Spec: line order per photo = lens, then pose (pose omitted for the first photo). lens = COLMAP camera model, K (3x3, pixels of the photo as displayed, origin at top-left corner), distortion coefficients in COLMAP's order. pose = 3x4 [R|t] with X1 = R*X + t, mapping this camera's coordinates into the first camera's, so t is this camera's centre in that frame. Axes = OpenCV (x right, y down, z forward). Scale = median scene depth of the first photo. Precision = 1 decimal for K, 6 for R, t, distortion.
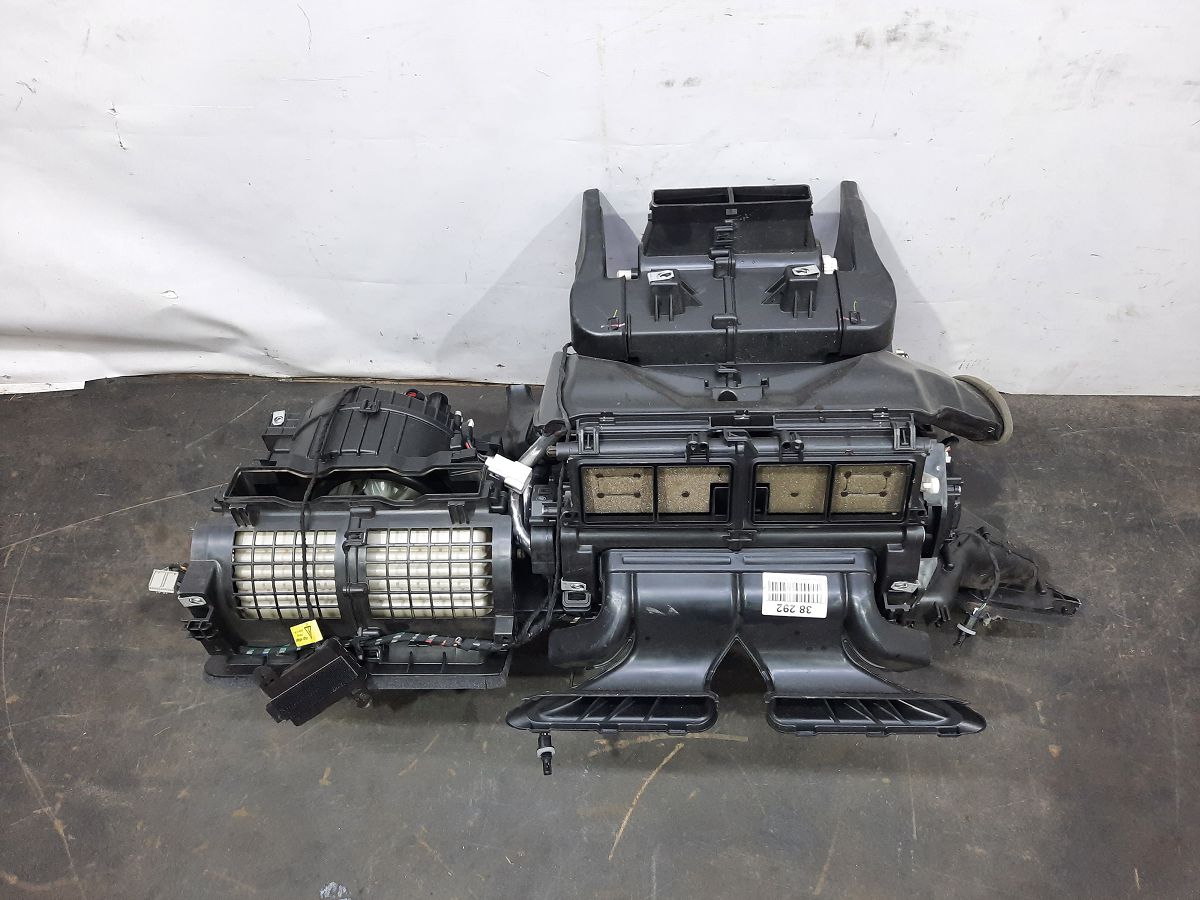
lens RADIAL K [[871.4, 0, 601.4], [0, 871.4, 454.5], [0, 0, 1]] dist [0.032763, -0.023370]
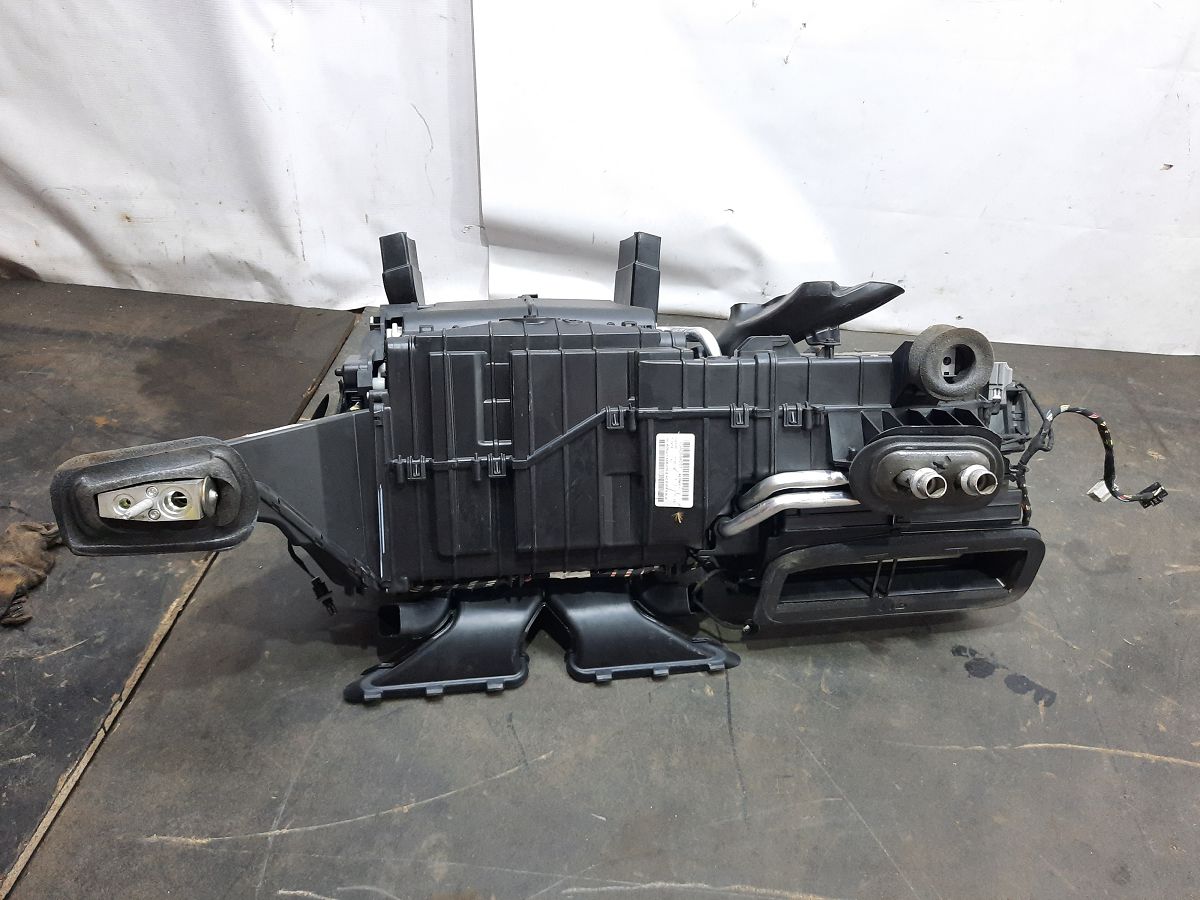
lens RADIAL K [[864.1, 0, 606.1], [0, 864.1, 453.7], [0, 0, 1]] dist [0.006964, 0.004116]
pose [[0.995995, 0.089097, 0.007503, -0.708818], [-0.080845, 0.933222, -0.350086, 0.629581], [-0.038194, 0.348077, 0.936688, -0.007741]]
